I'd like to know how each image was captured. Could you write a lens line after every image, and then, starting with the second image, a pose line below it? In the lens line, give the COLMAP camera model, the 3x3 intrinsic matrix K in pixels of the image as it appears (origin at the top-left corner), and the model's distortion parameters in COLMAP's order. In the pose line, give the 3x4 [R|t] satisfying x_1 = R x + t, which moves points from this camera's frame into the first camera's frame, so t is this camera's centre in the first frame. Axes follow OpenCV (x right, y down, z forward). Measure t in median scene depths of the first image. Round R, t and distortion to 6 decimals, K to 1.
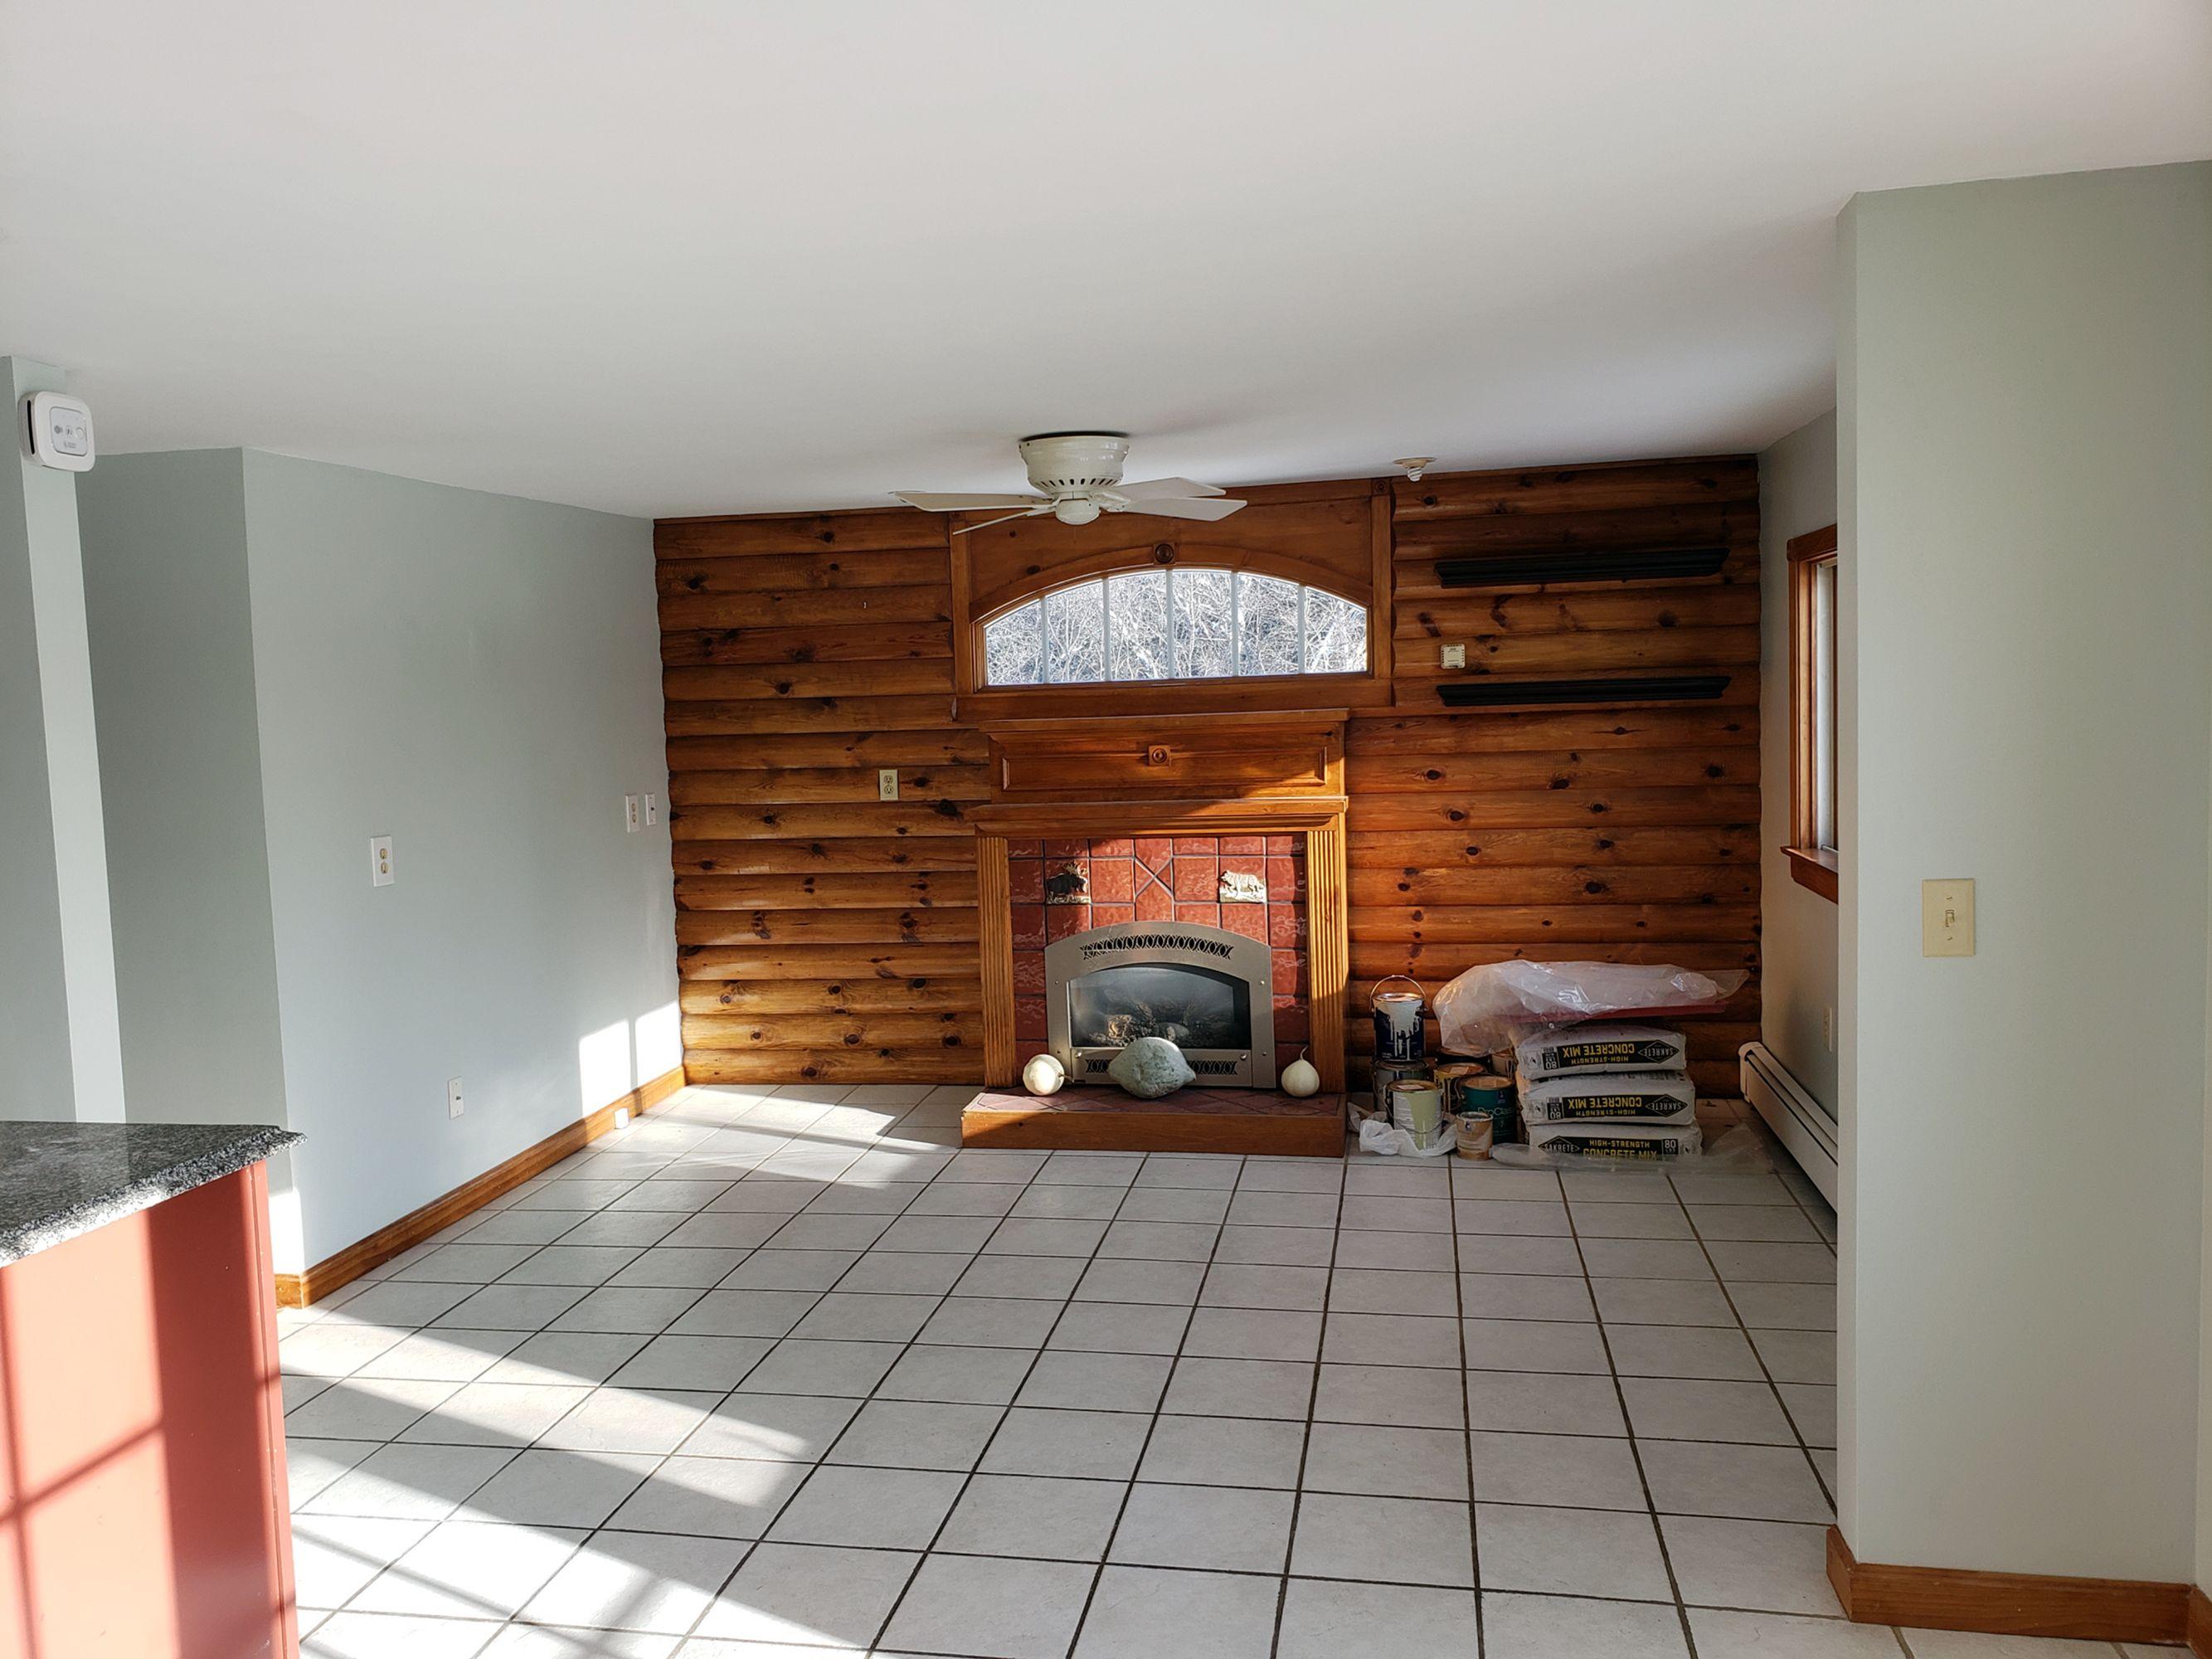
lens RADIAL K [[1713.5, 0, 1106.0], [0, 1713.5, 829.5], [0, 0, 1]] dist [0.037683, -0.001331]
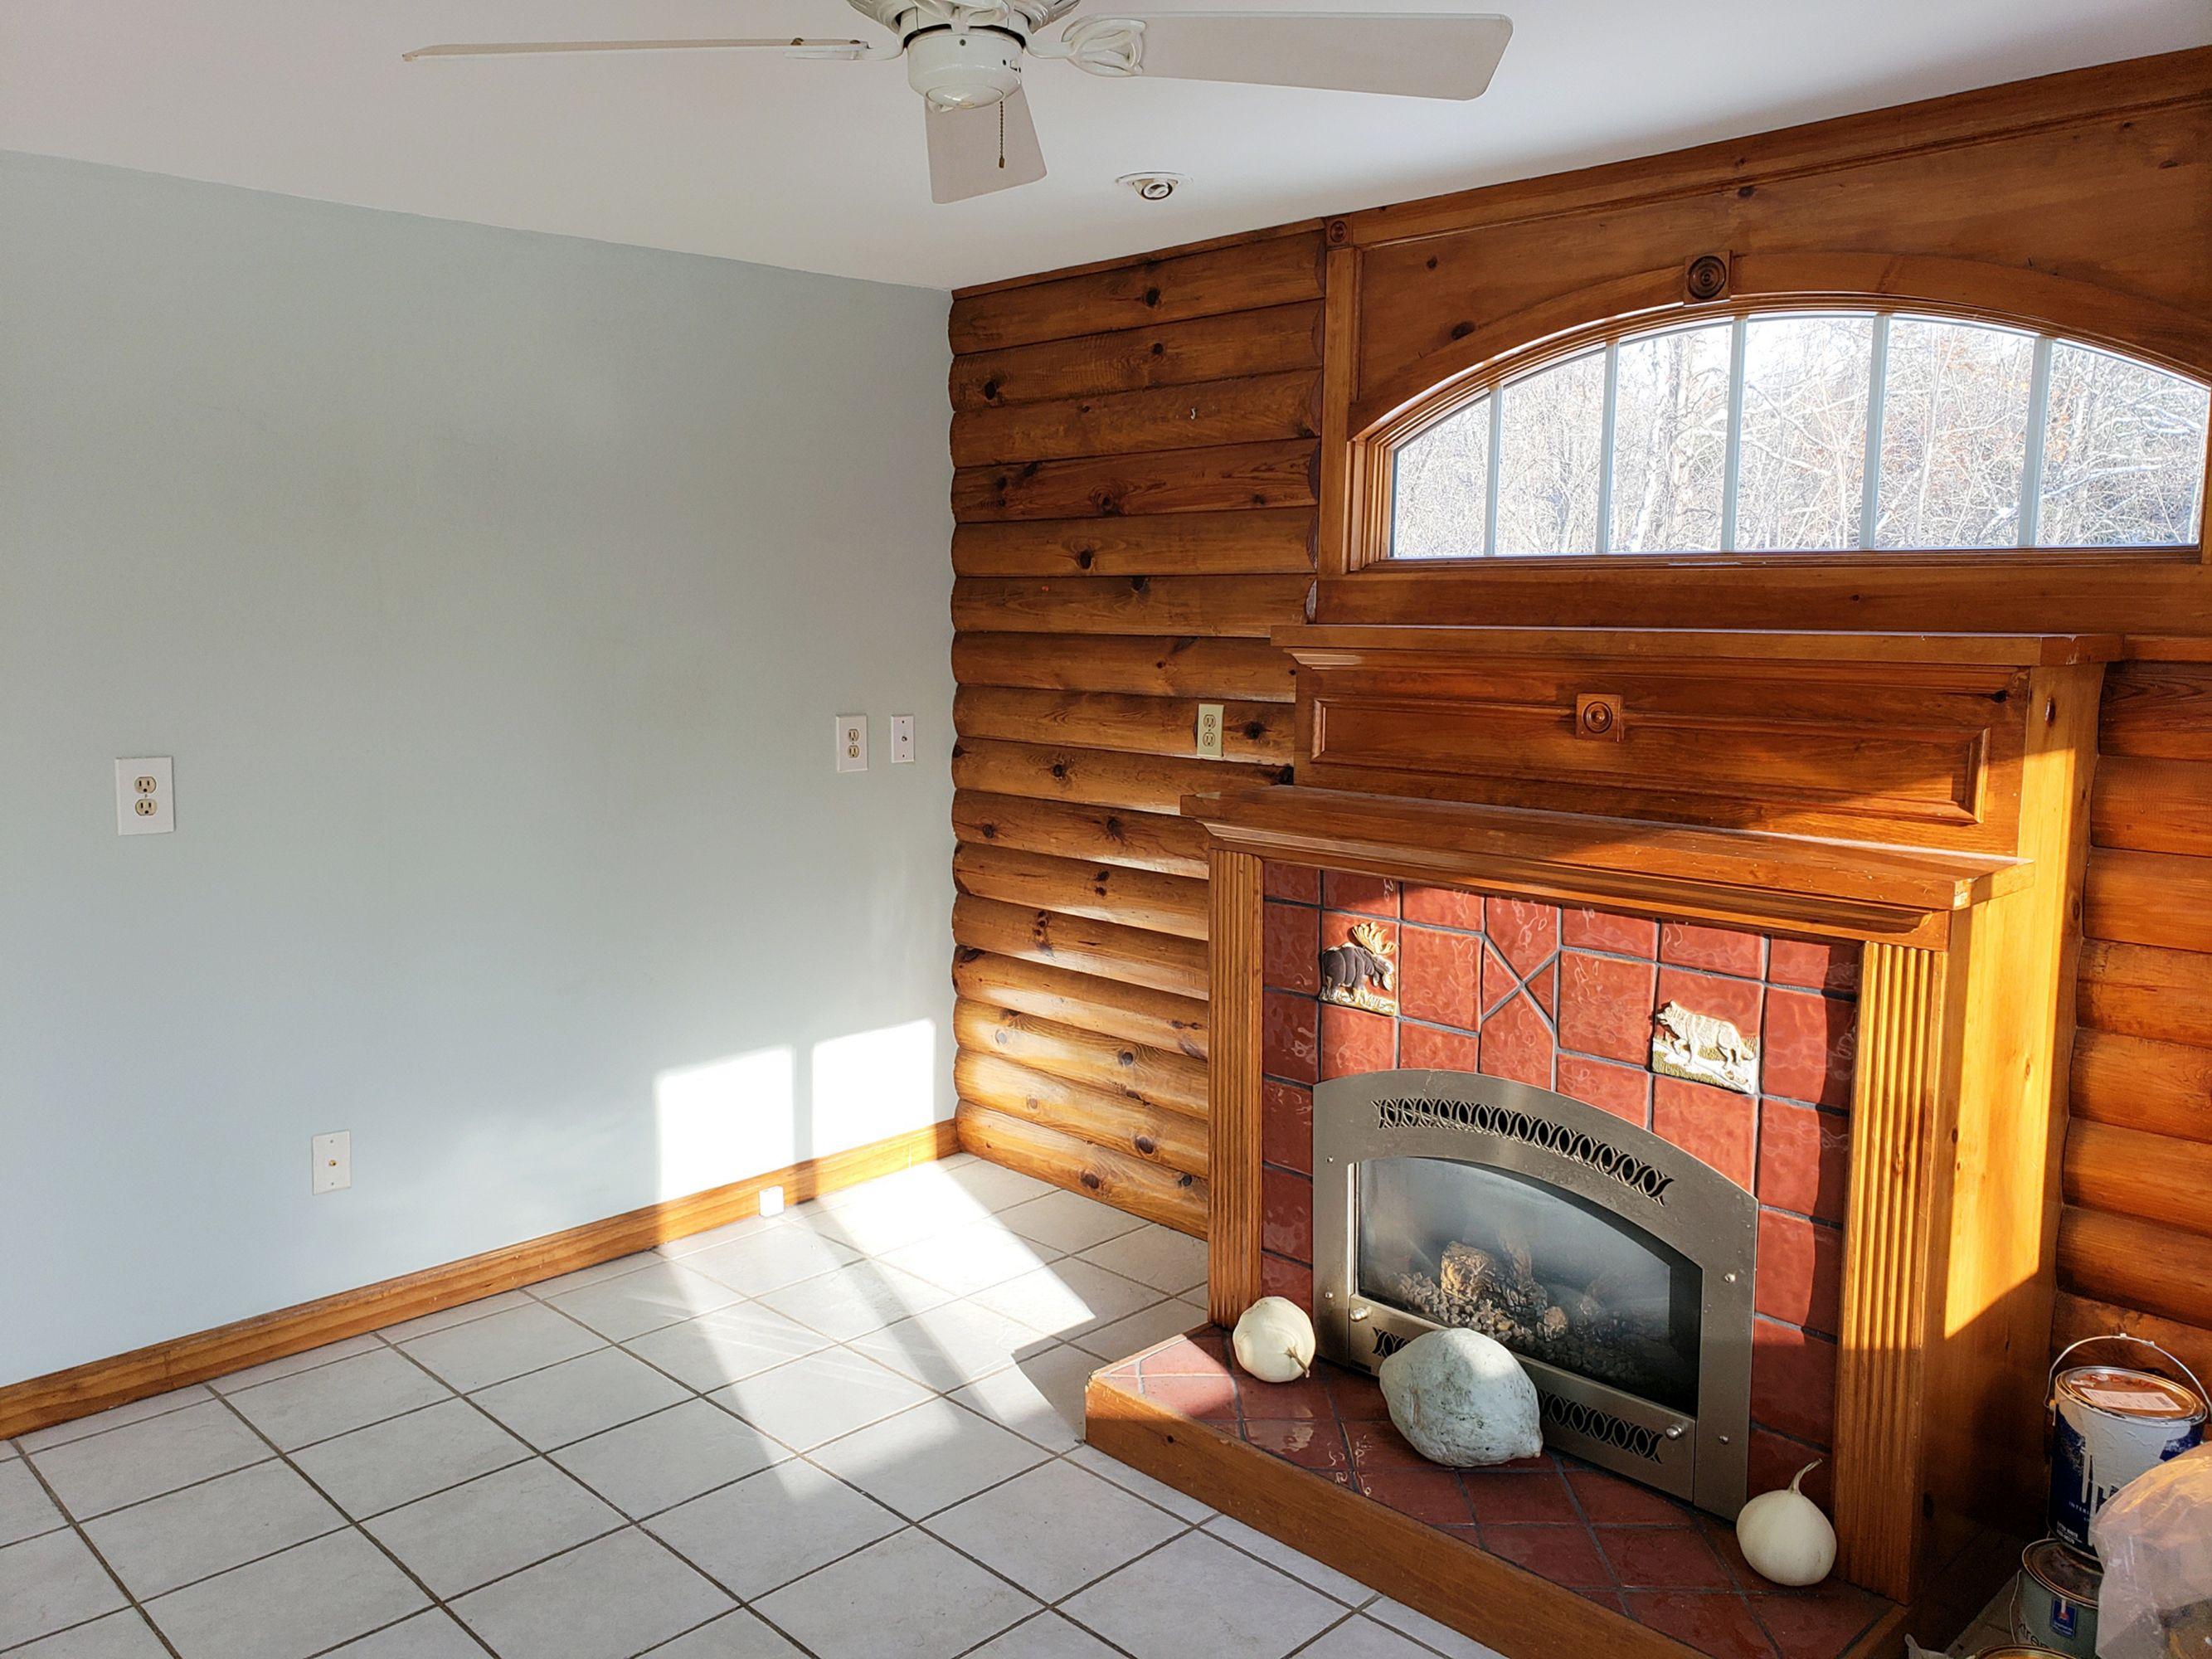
lens RADIAL K [[1663.8, 0, 1098.5], [0, 1663.8, 852.6], [0, 0, 1]] dist [0.028998, -0.087847]
pose [[0.828025, 0.120436, -0.547603, 0.156760], [-0.082084, 0.992174, 0.094094, -0.035716], [0.554650, -0.032962, 0.831431, 0.520703]]
